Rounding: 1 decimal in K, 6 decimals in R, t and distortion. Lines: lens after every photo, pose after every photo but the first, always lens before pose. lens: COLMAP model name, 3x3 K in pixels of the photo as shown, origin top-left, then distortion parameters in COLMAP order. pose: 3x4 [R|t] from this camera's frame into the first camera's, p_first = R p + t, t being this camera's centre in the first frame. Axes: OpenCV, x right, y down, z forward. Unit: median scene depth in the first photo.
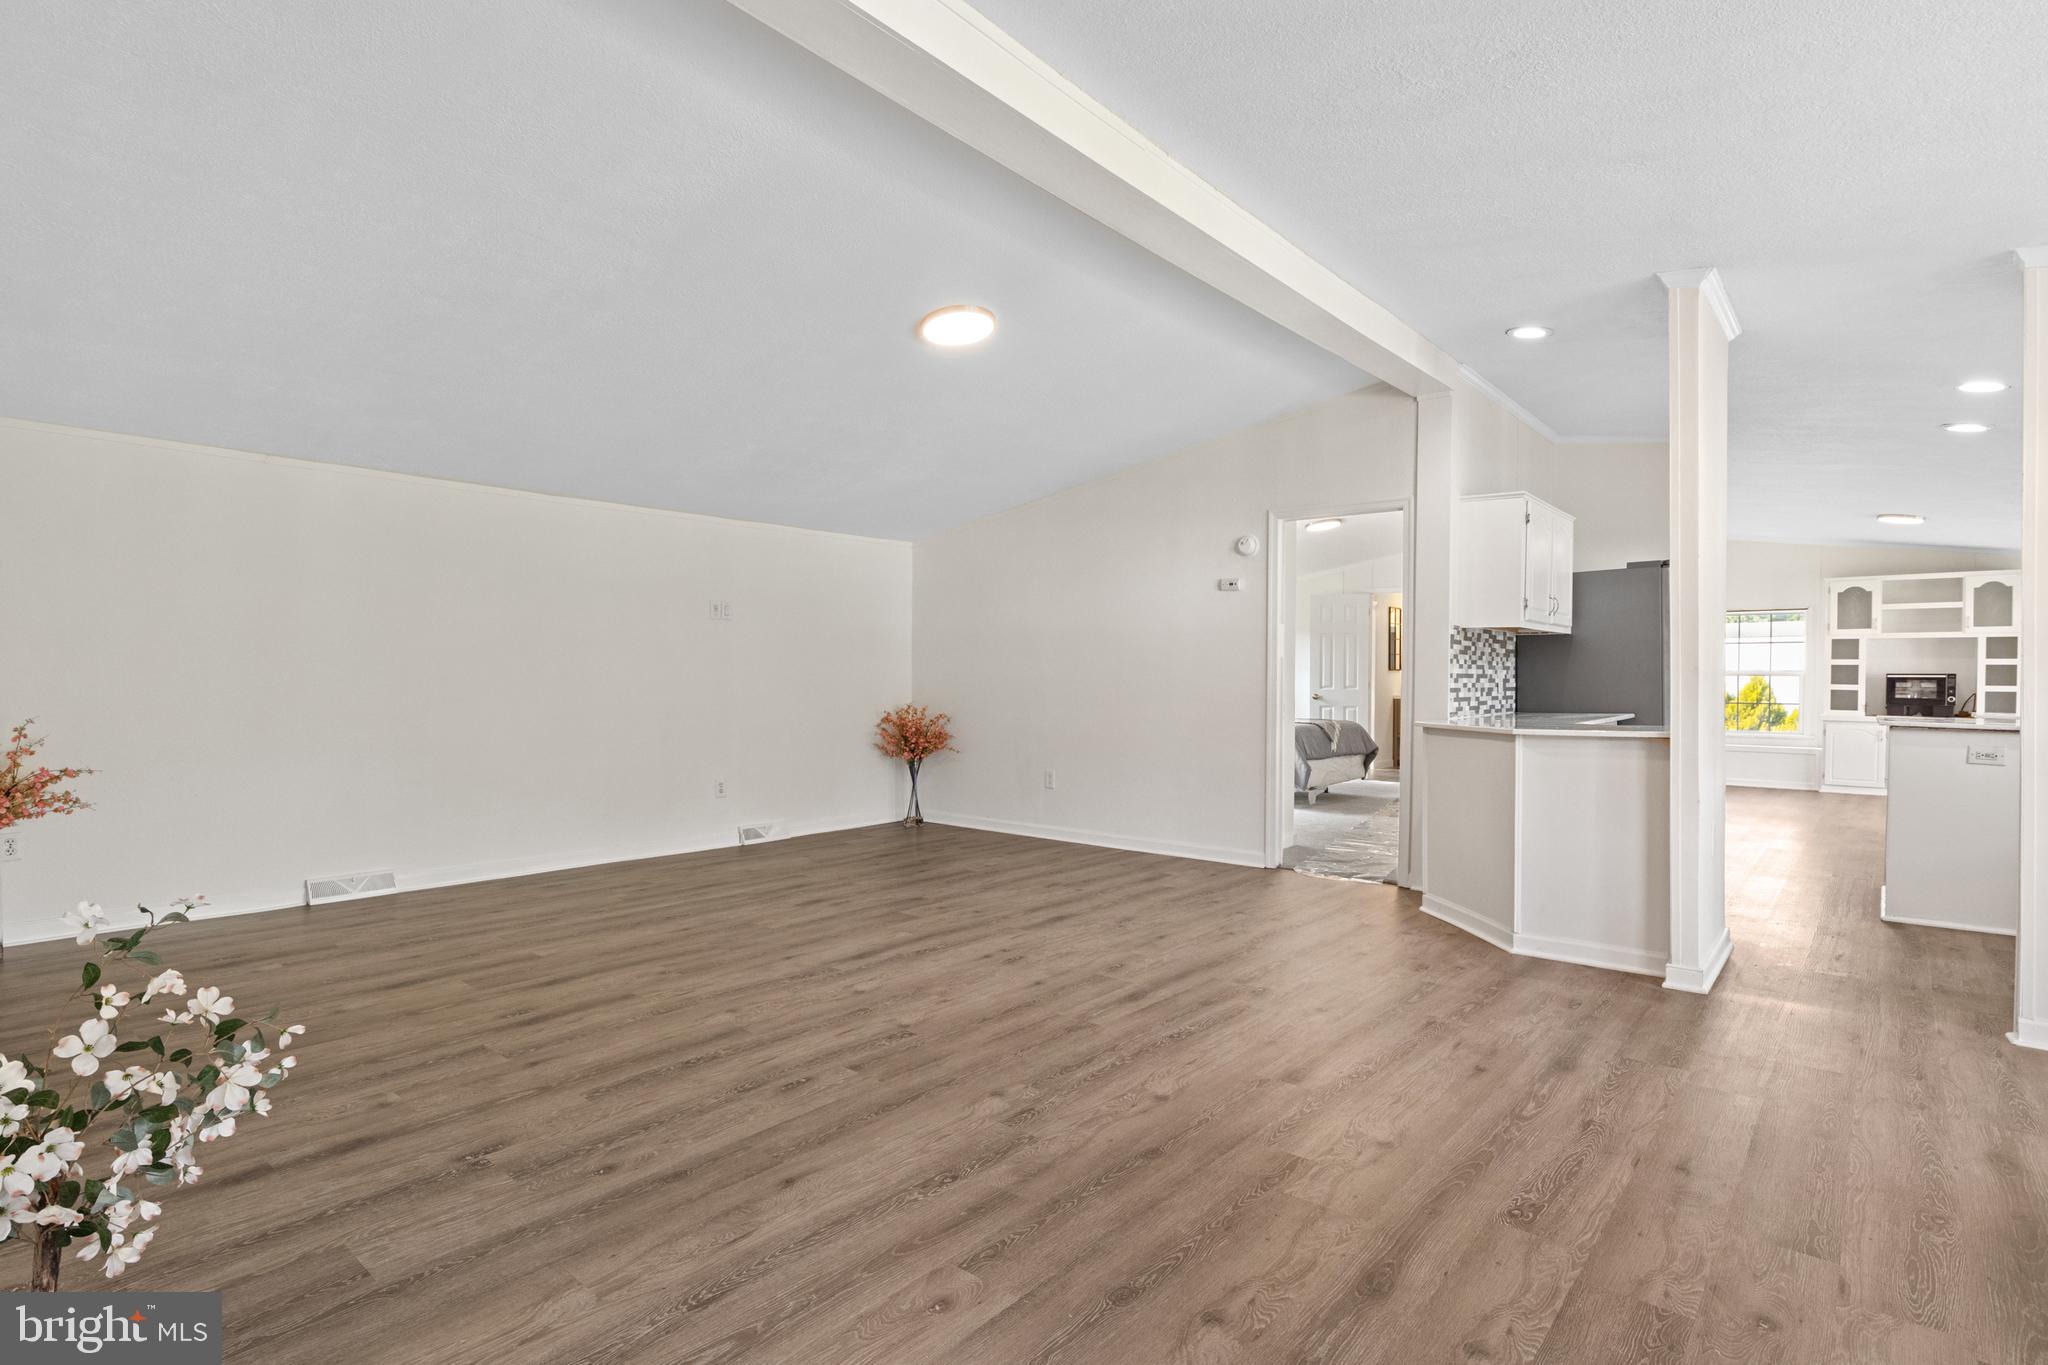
lens RADIAL K [[1054.9, 0, 1021.2], [0, 1054.9, 691.1], [0, 0, 1]] dist [0.003413, 0.000734]
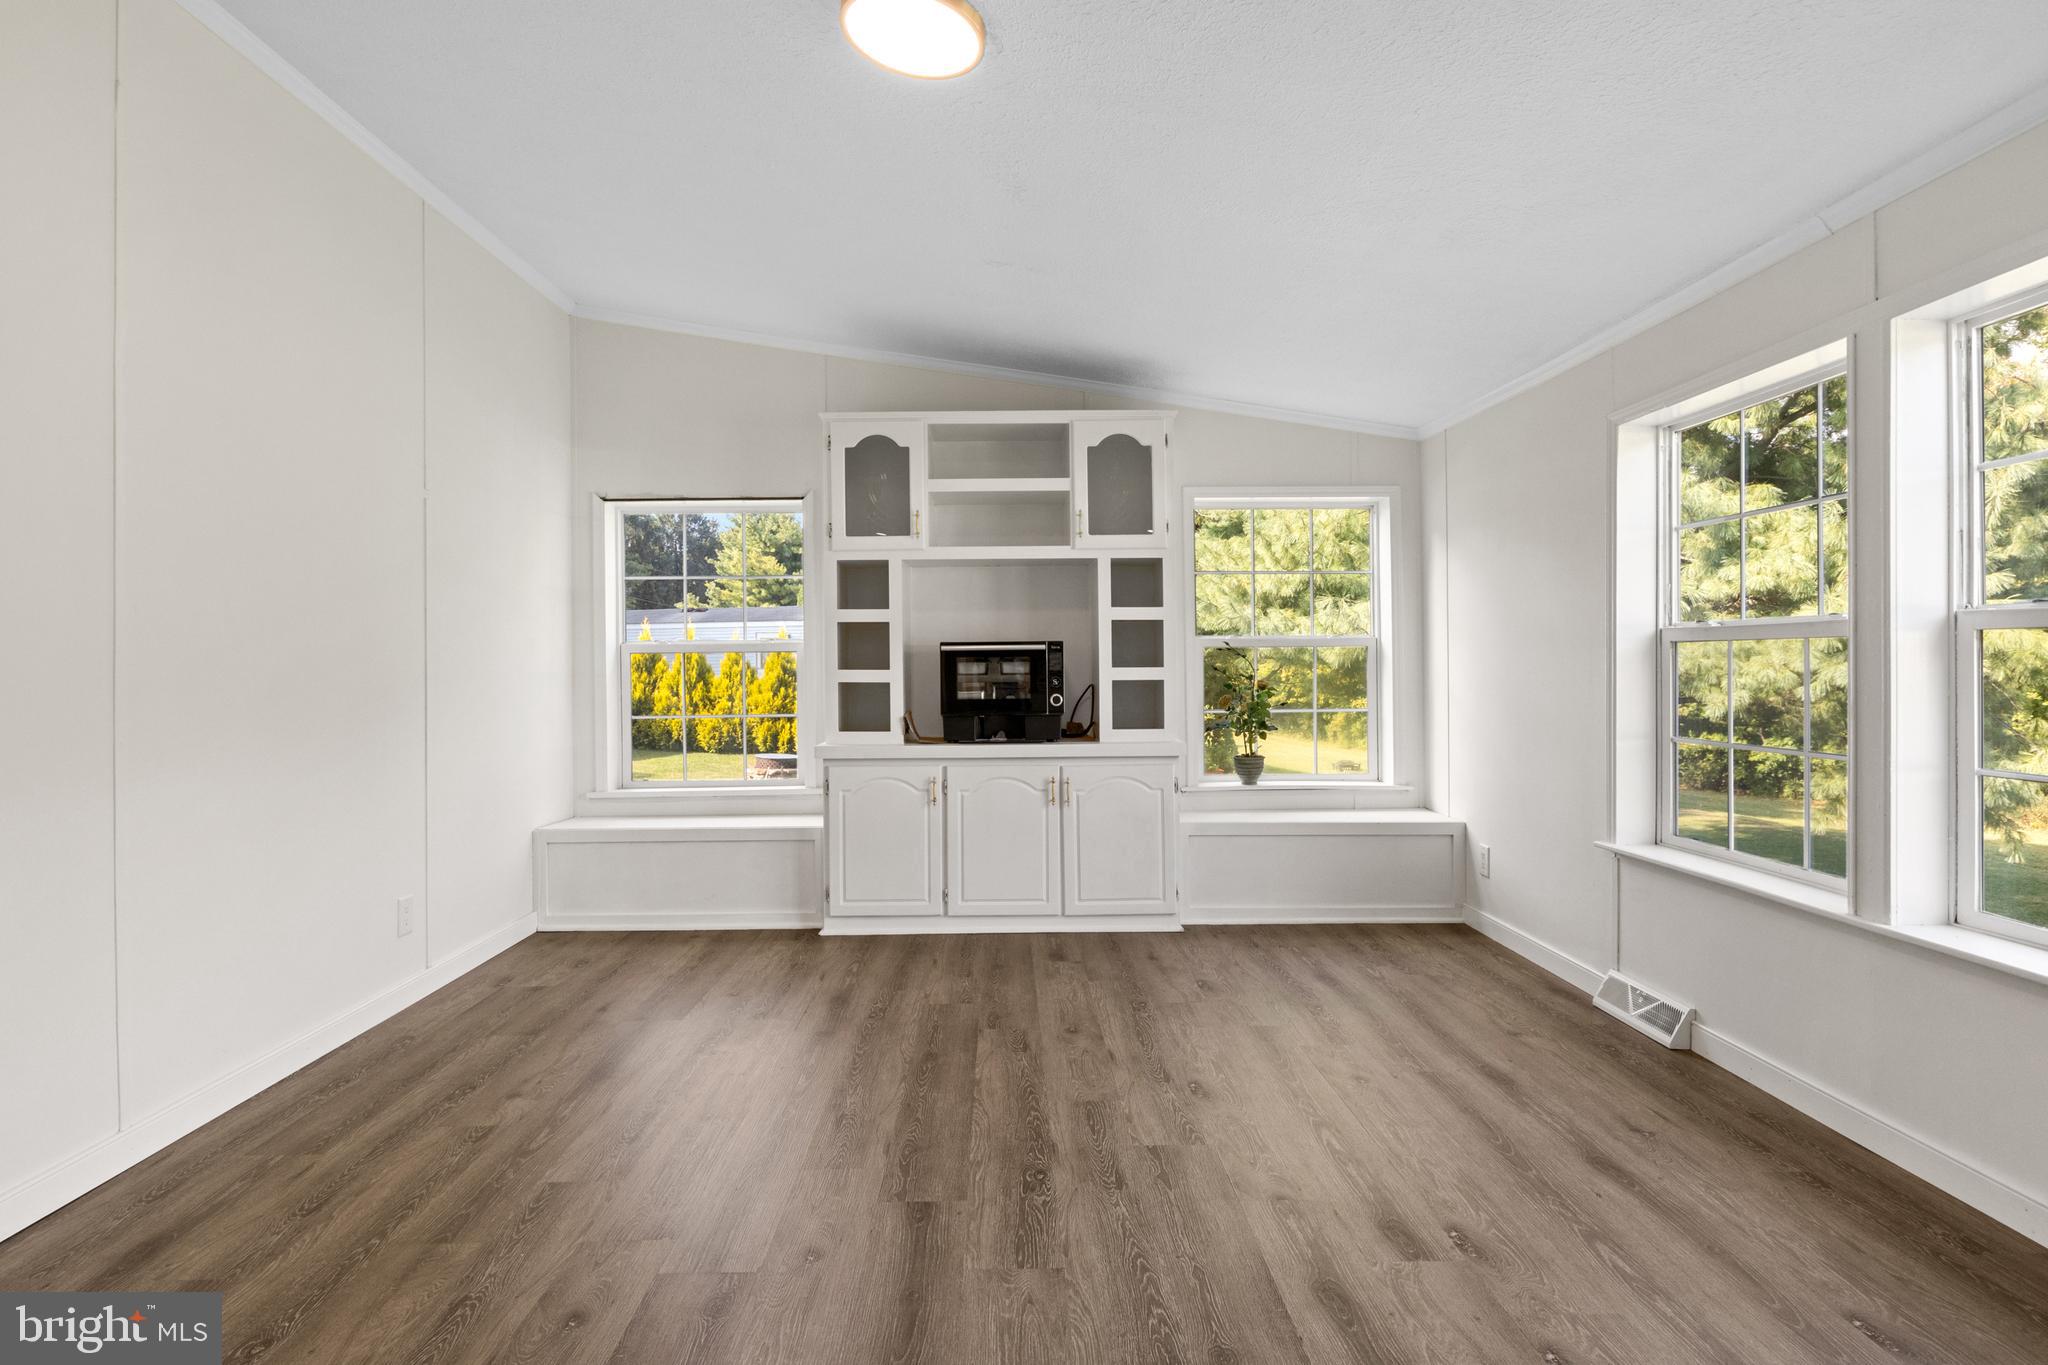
lens RADIAL K [[1034.6, 0, 1024.0], [0, 1034.6, 682.5], [0, 0, 1]] dist [-0.006514, 0.000439]
pose [[0.757488, -0.023632, 0.652421, 0.593507], [0.023092, 0.999689, 0.009400, -0.003711], [-0.652440, 0.007945, 0.757798, 0.688213]]
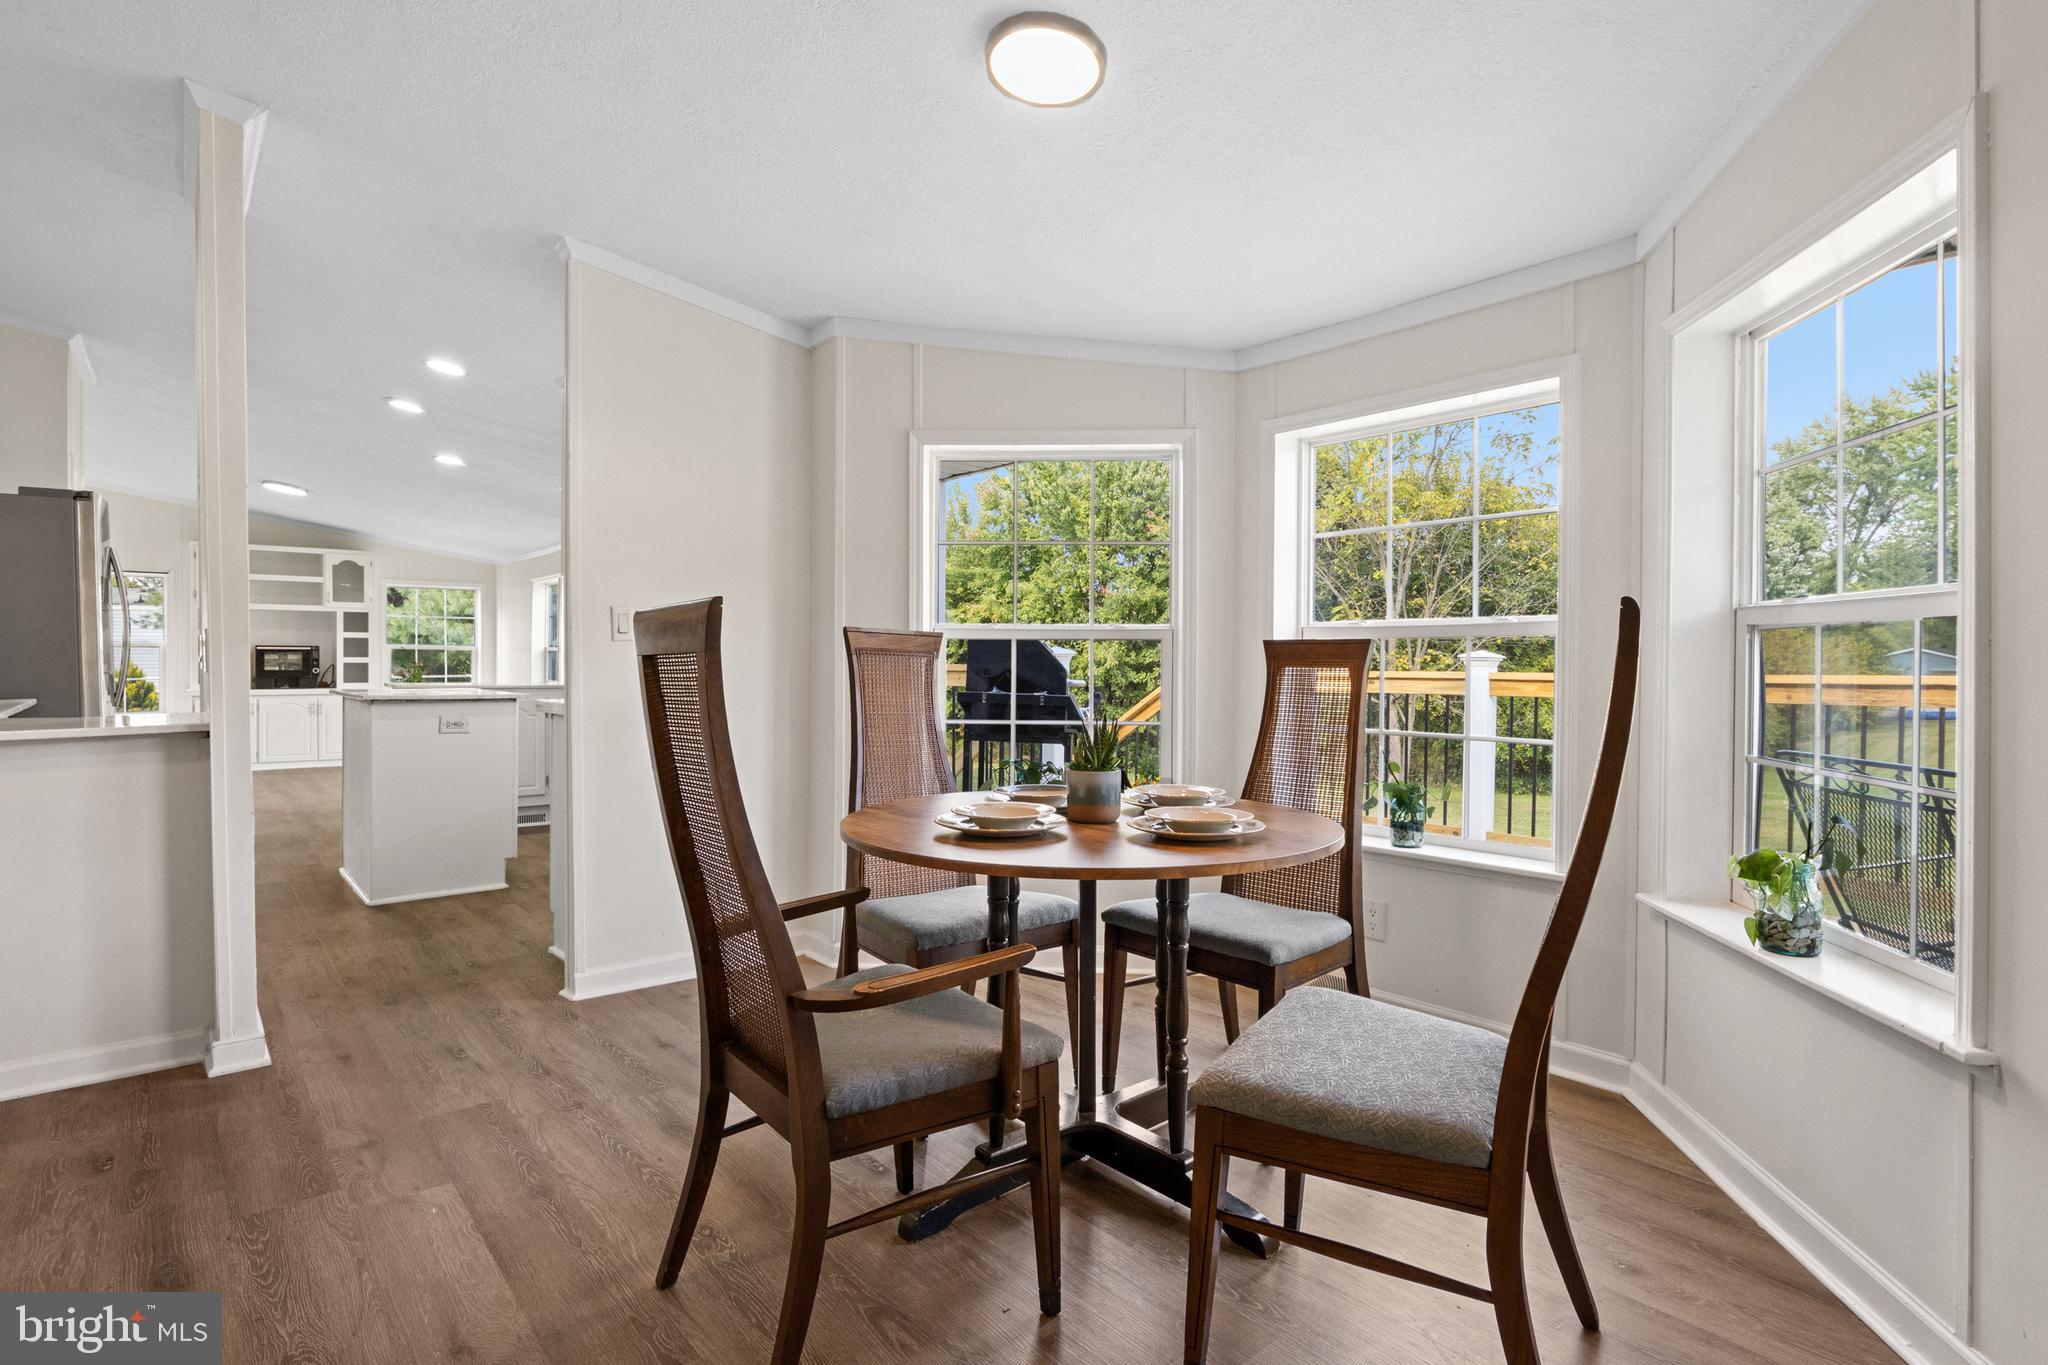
lens RADIAL K [[1038.9, 0, 1045.7], [0, 1038.9, 661.5], [0, 0, 1]] dist [-0.003721, 0.000129]
pose [[0.175616, -0.009522, 0.984413, 0.005450], [0.011104, 0.999909, 0.007691, -0.000970], [-0.984396, 0.009580, 0.175706, 0.117971]]
